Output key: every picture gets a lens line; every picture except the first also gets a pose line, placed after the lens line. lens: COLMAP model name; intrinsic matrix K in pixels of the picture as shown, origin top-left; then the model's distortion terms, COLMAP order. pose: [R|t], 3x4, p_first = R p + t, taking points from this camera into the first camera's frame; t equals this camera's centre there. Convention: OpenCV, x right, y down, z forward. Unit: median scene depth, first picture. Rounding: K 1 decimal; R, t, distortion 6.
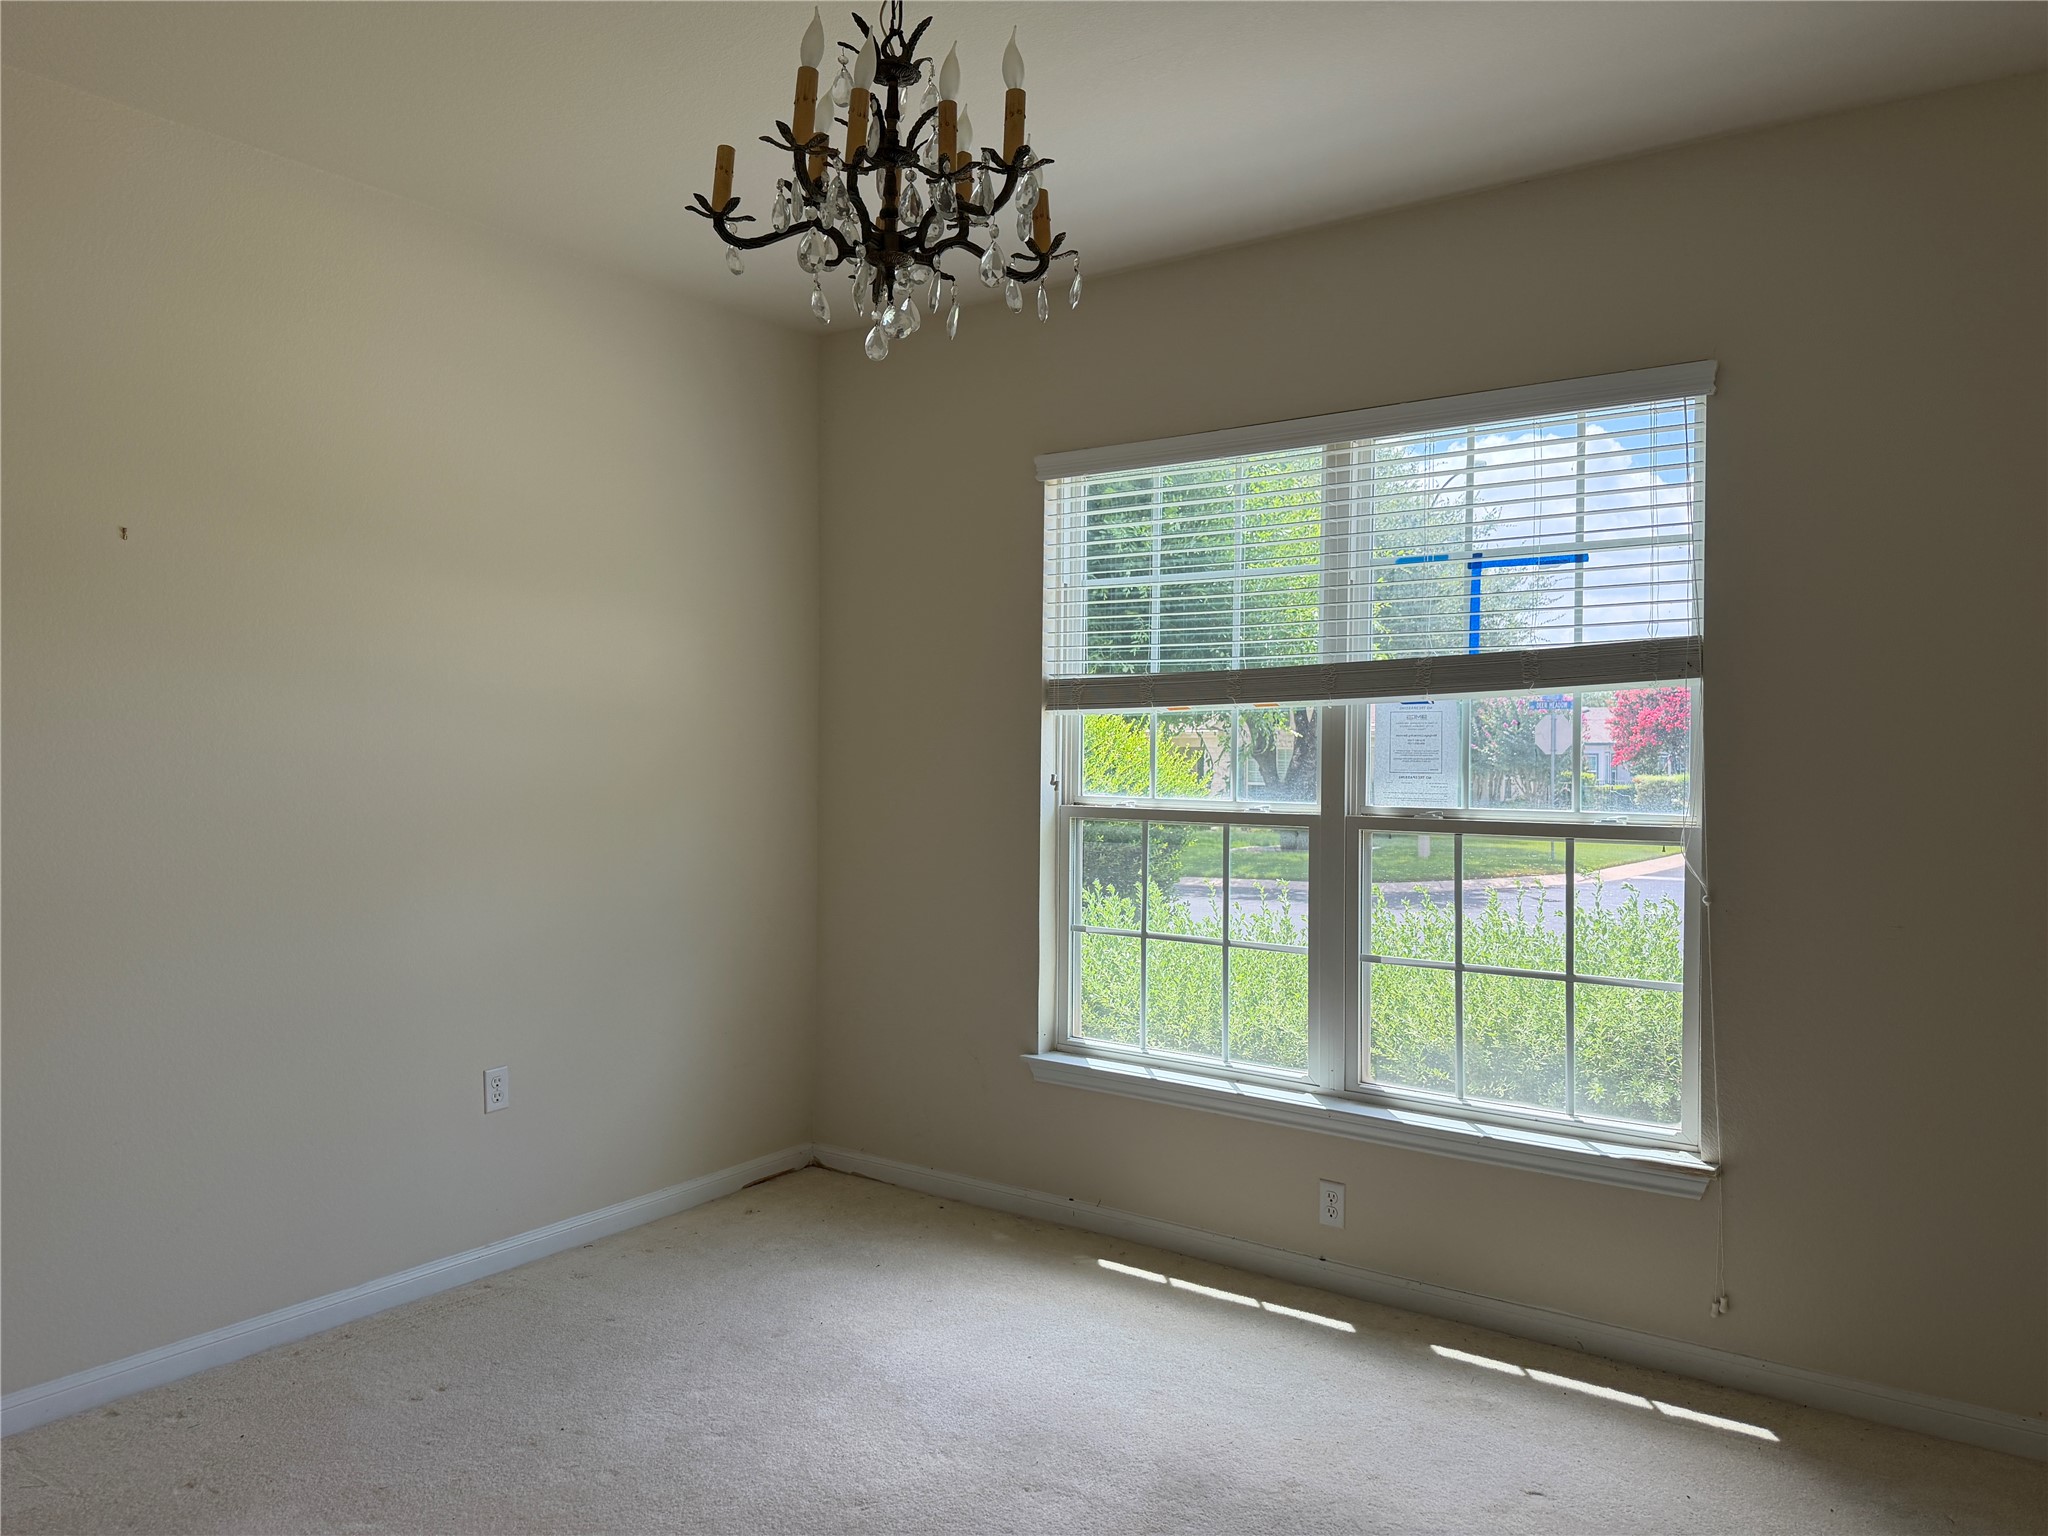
lens RADIAL K [[1460.7, 0, 998.6], [0, 1460.7, 769.7], [0, 0, 1]] dist [0.066043, -0.074847]
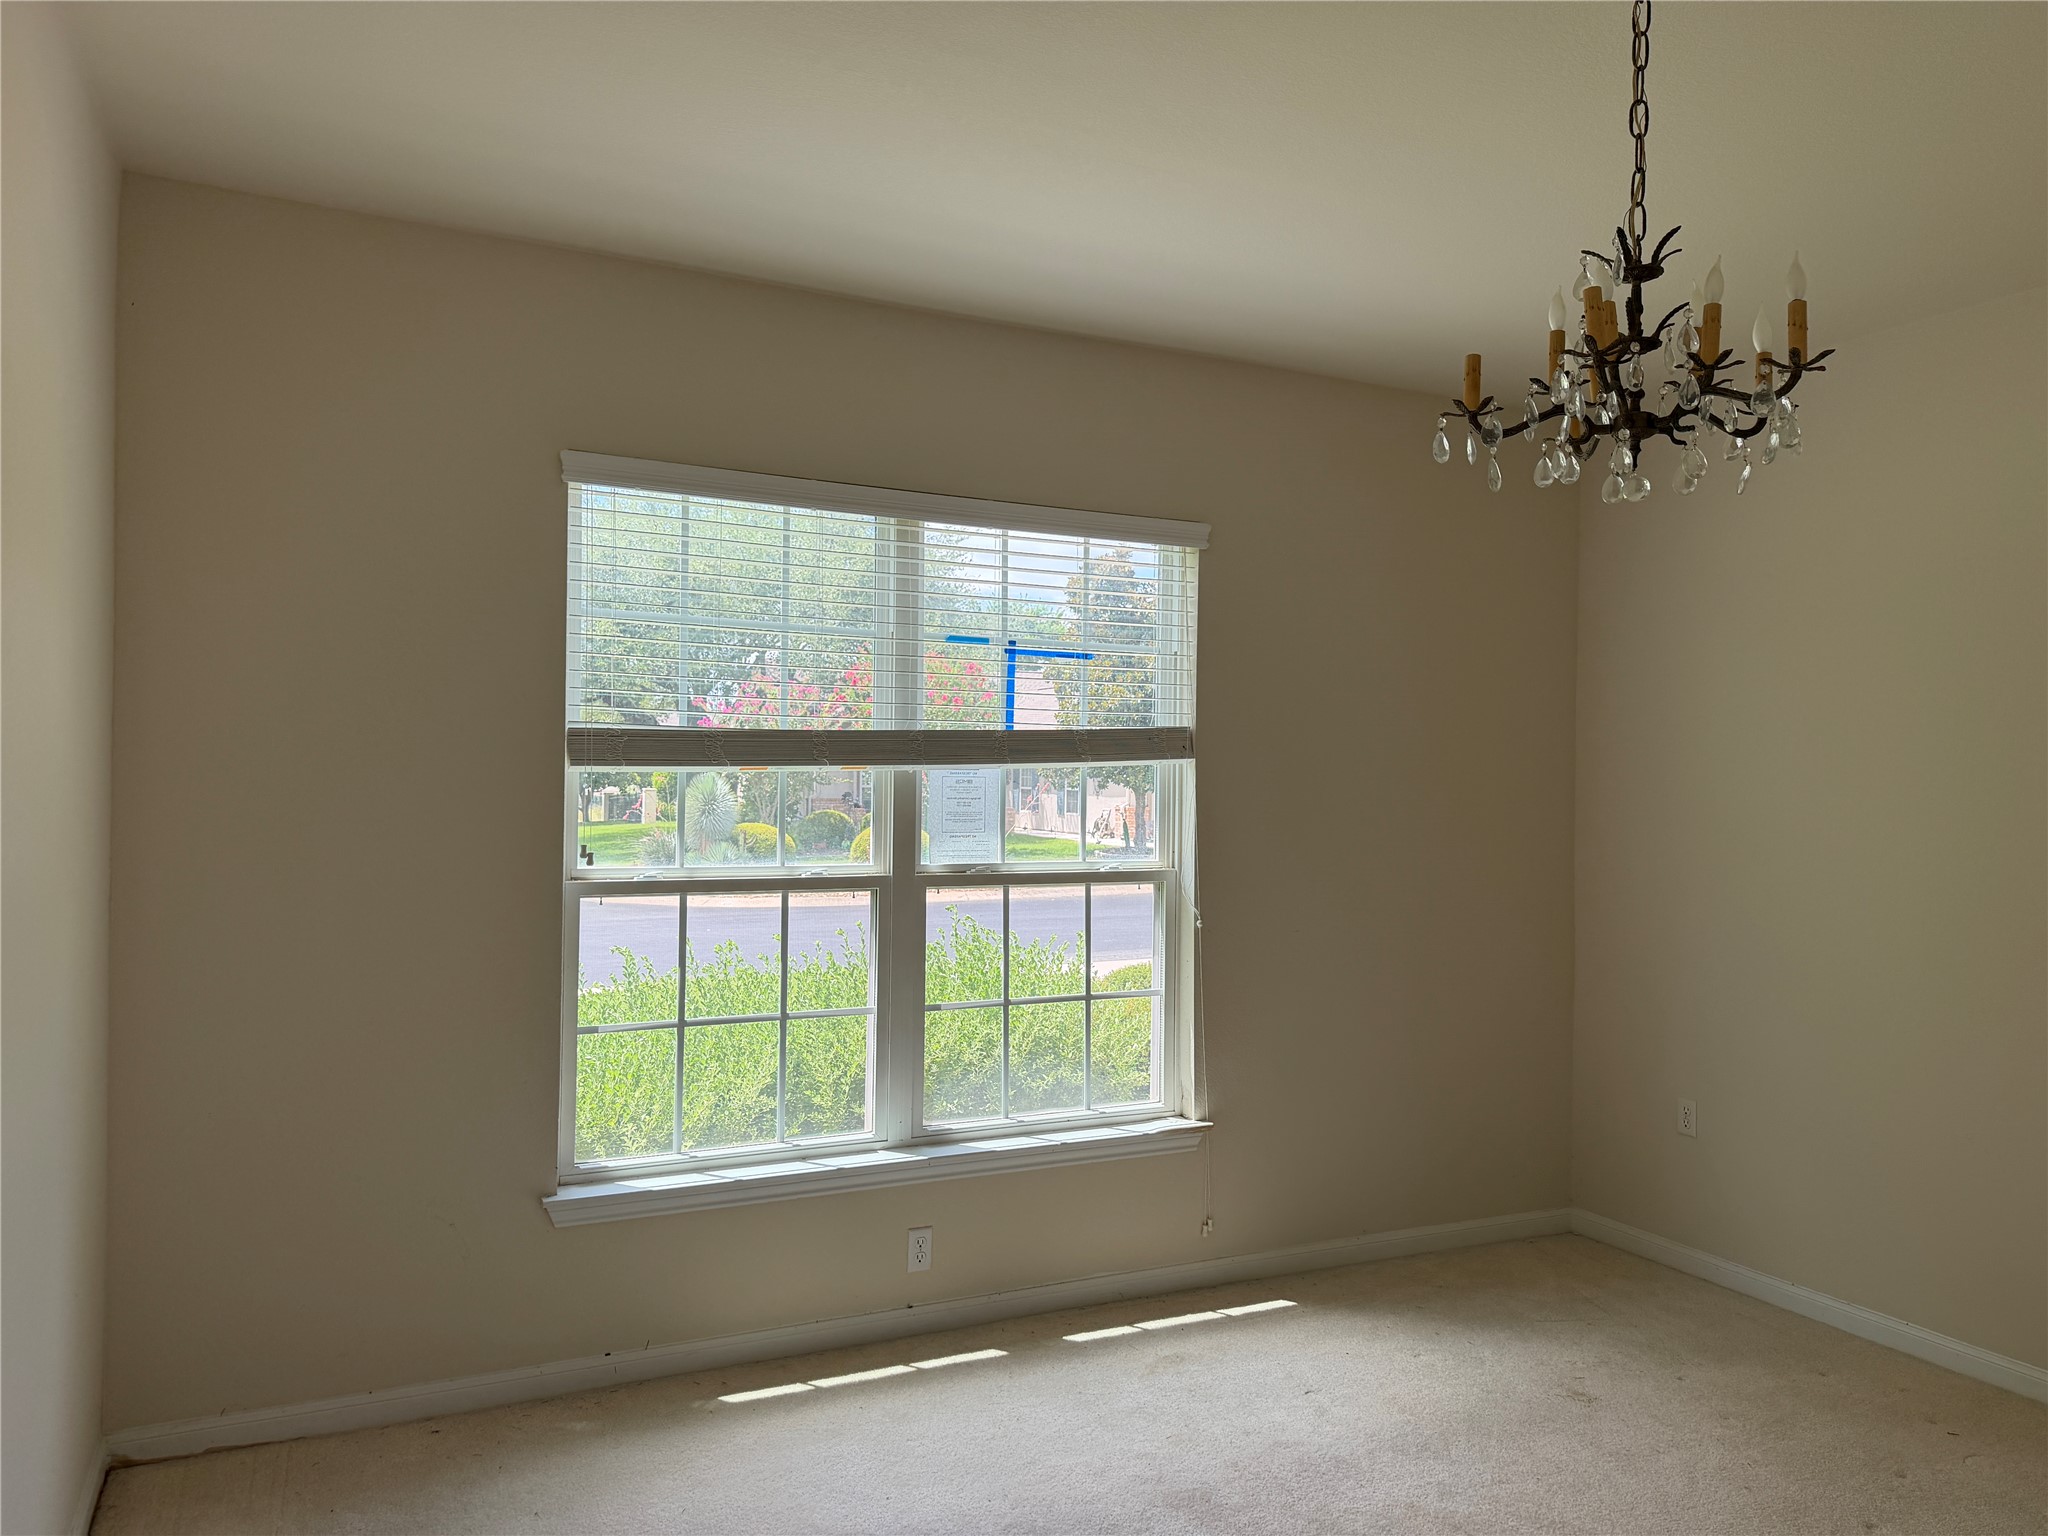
lens RADIAL K [[1460.7, 0, 998.6], [0, 1460.7, 769.7], [0, 0, 1]] dist [0.066043, -0.074847]
pose [[0.466258, 0.015451, 0.884514, -0.678672], [0.008456, 0.999724, -0.021921, -0.020803], [-0.884609, 0.017700, 0.465998, 0.466819]]
